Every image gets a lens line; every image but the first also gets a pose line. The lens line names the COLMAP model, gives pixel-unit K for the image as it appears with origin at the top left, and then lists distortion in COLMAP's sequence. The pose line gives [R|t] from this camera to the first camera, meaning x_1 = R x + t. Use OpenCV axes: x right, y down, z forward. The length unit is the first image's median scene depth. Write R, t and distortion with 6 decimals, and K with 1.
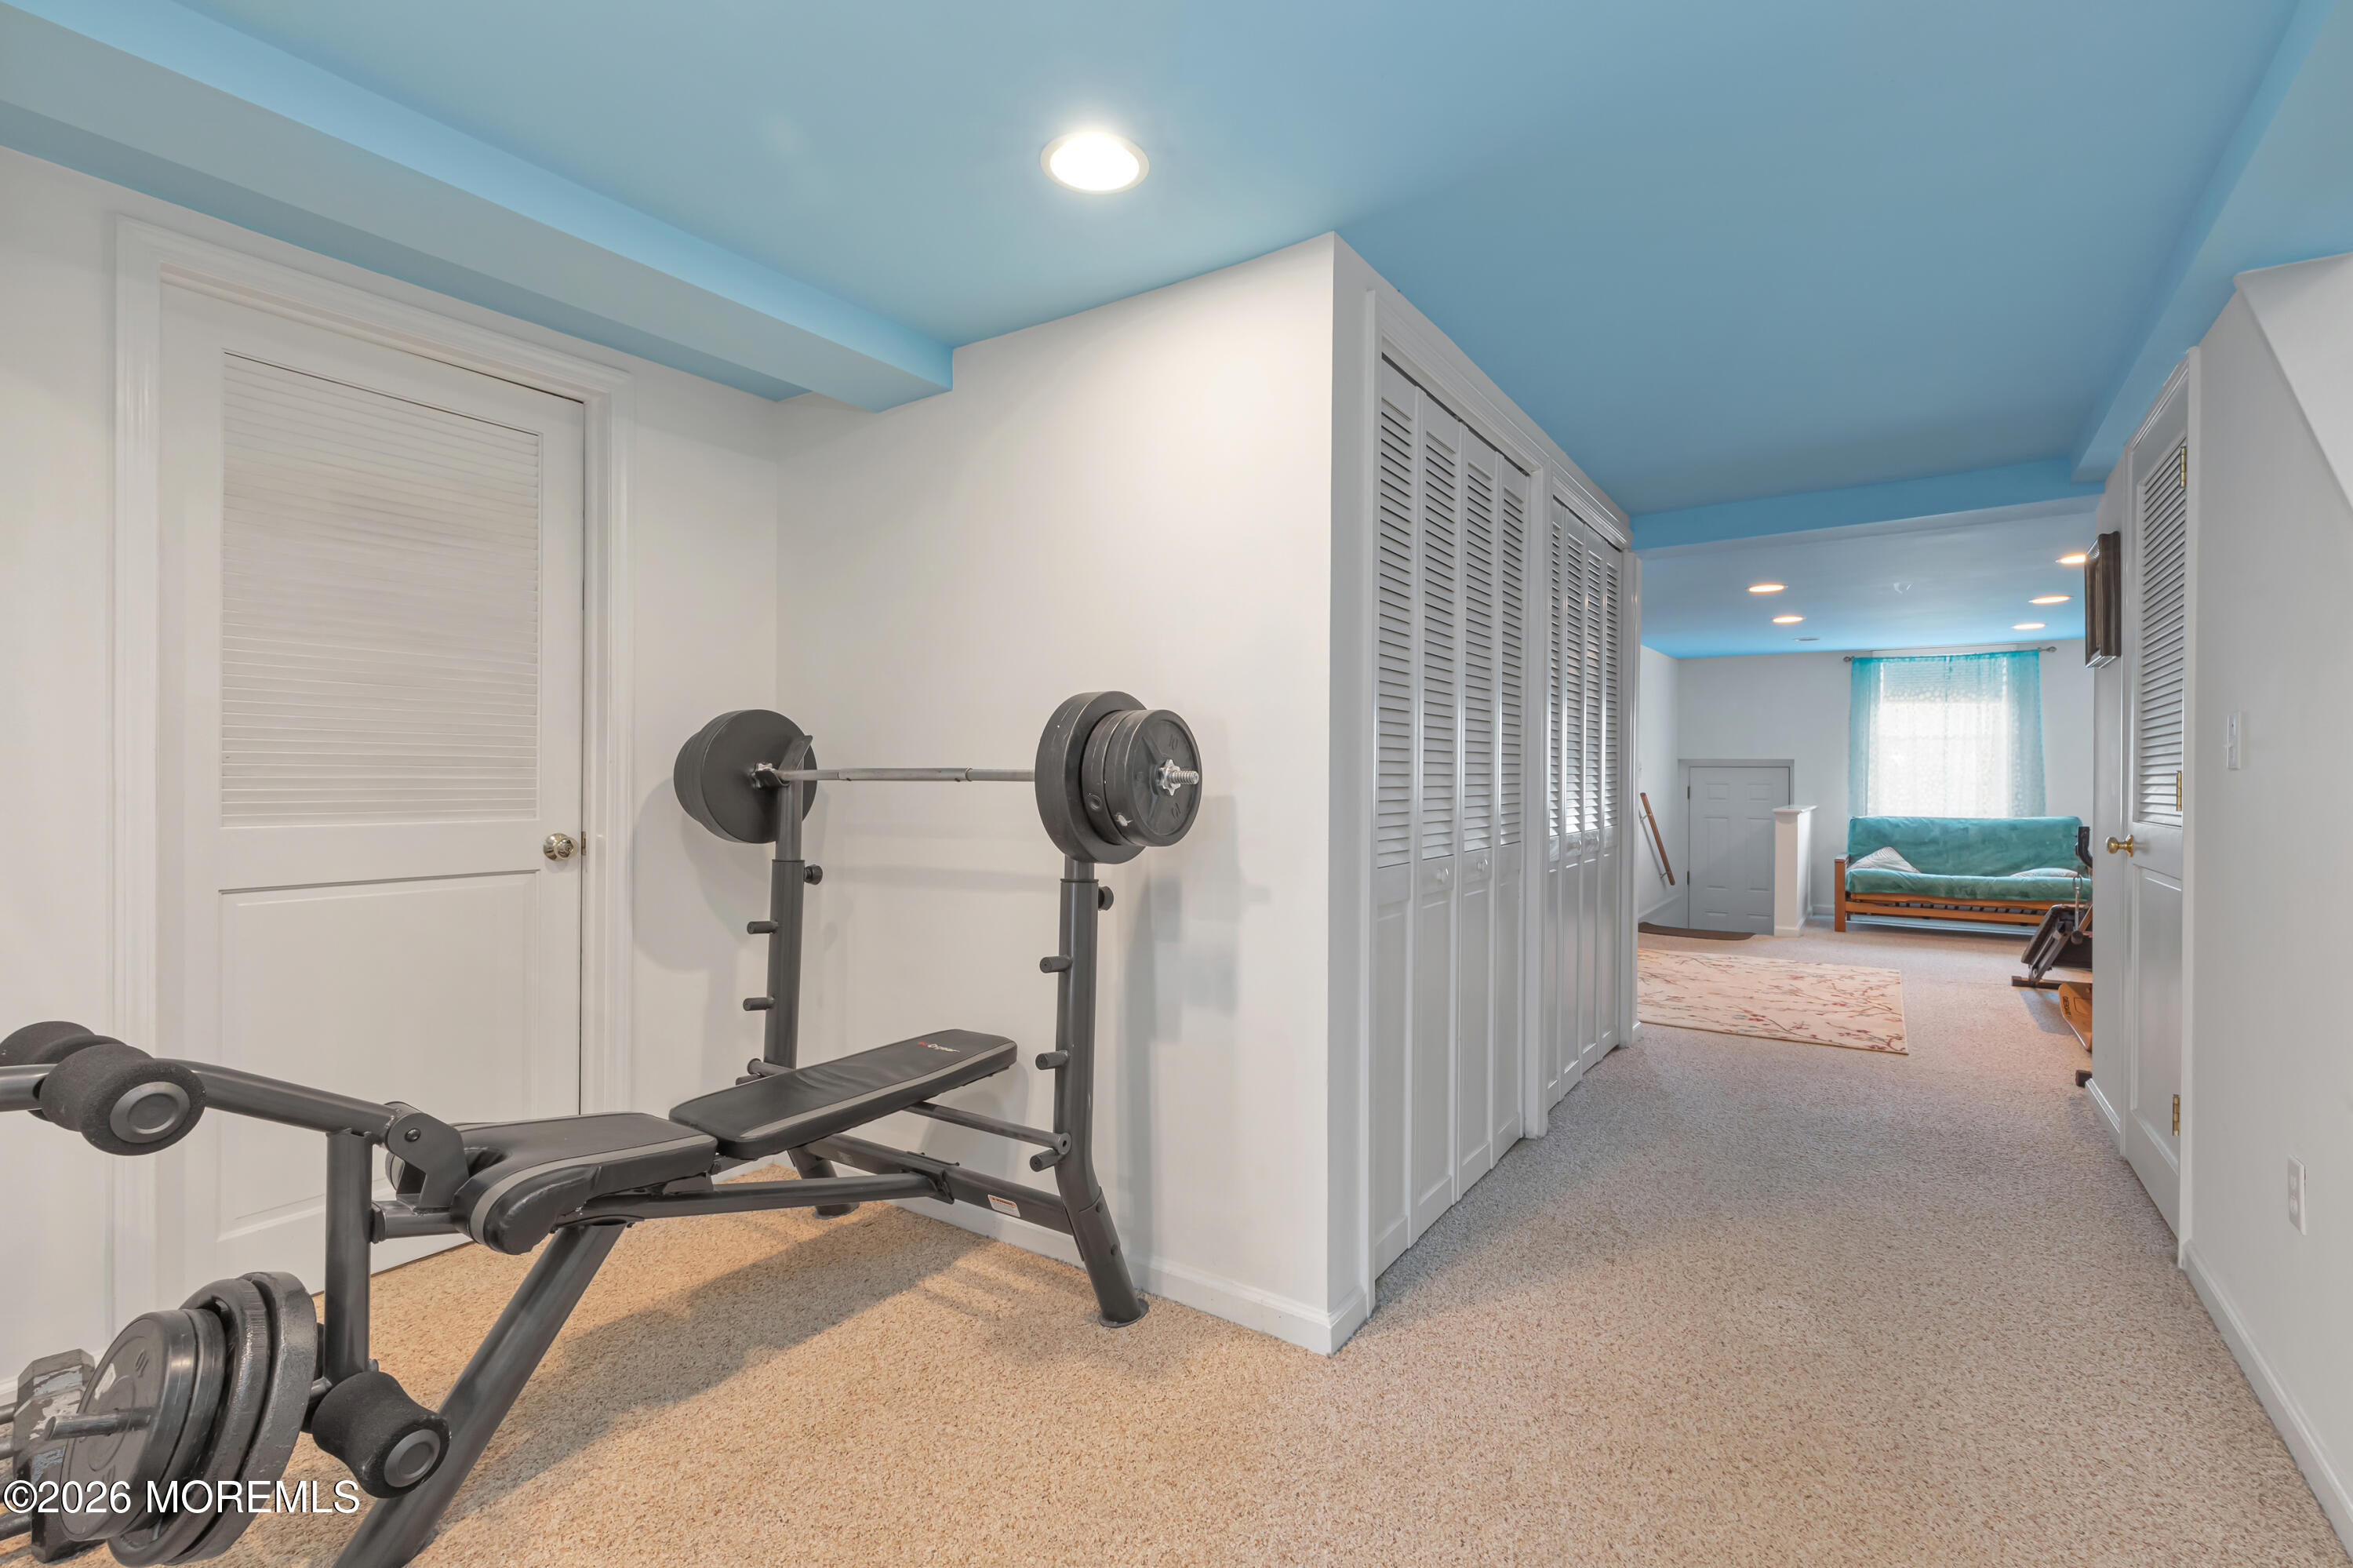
lens RADIAL K [[1081.8, 0, 1181.5], [0, 1081.8, 778.3], [0, 0, 1]] dist [0.000998, 0.000118]
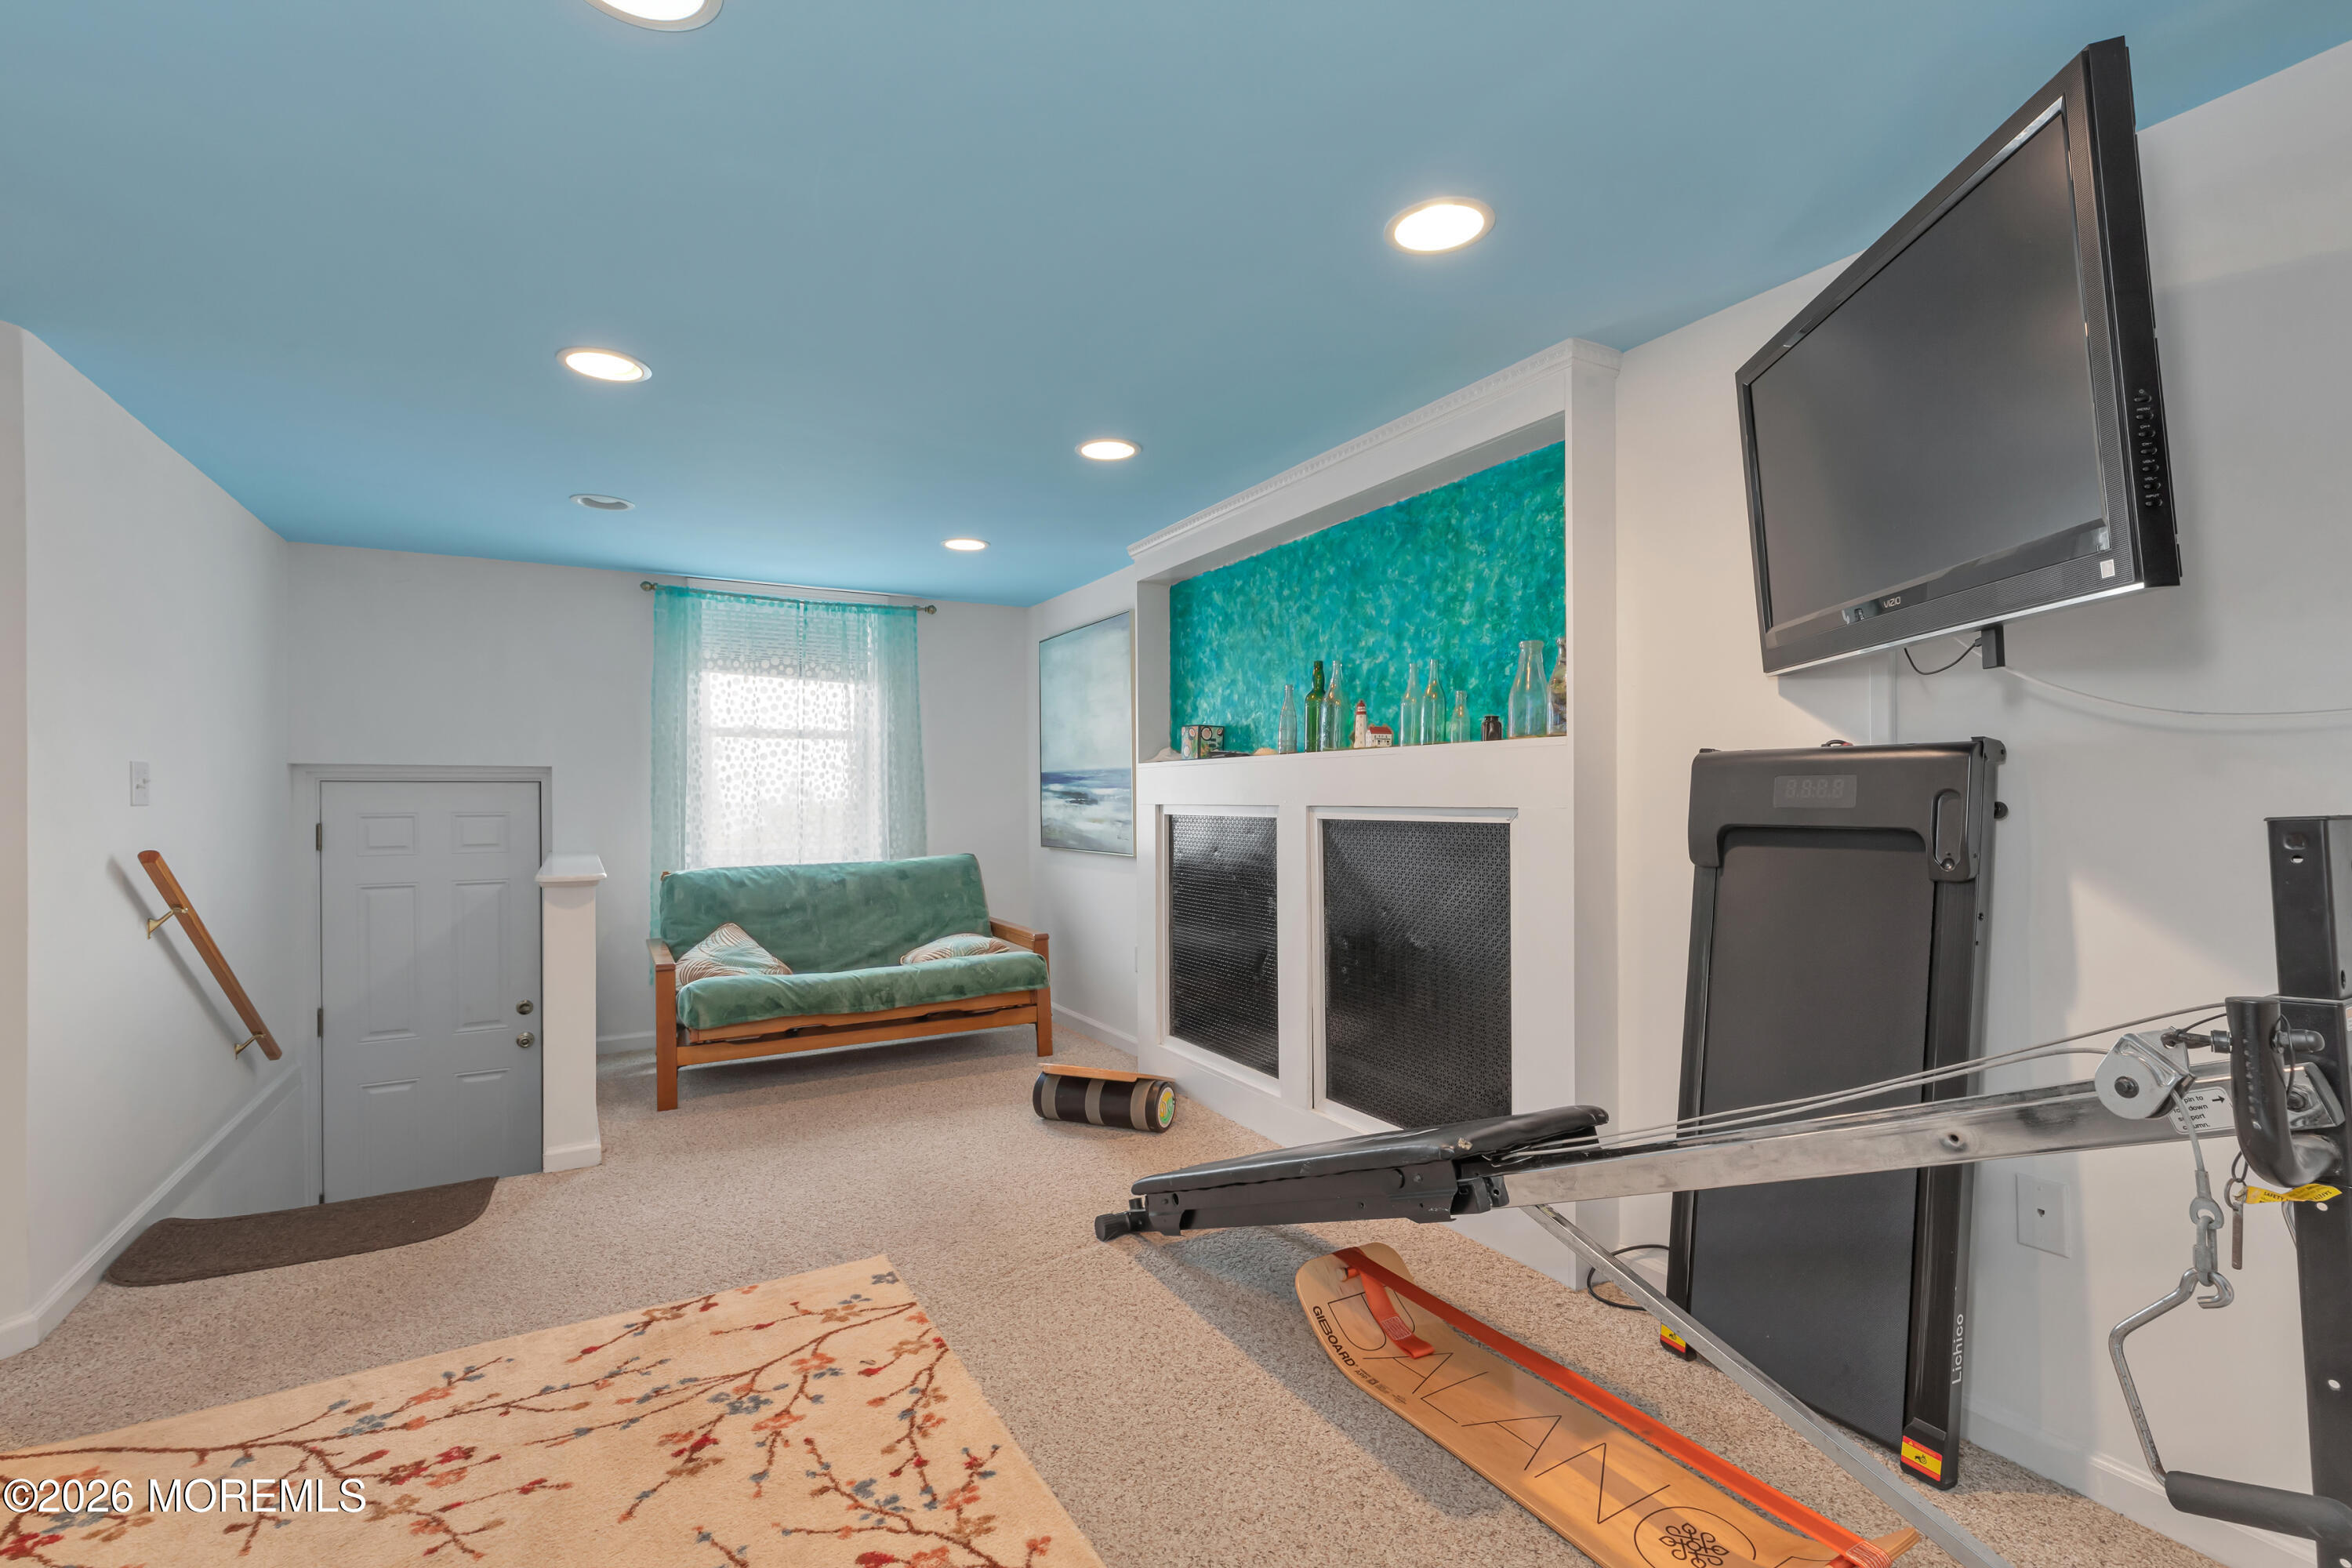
lens RADIAL K [[1081.3, 0, 1182.2], [0, 1081.3, 794.2], [0, 0, 1]] dist [0.000998, 0.000118]
pose [[0.450410, -0.006669, 0.892797, 0.260965], [0.012892, 0.999916, 0.000966, -0.001008], [-0.892729, 0.011075, 0.450459, 0.541322]]
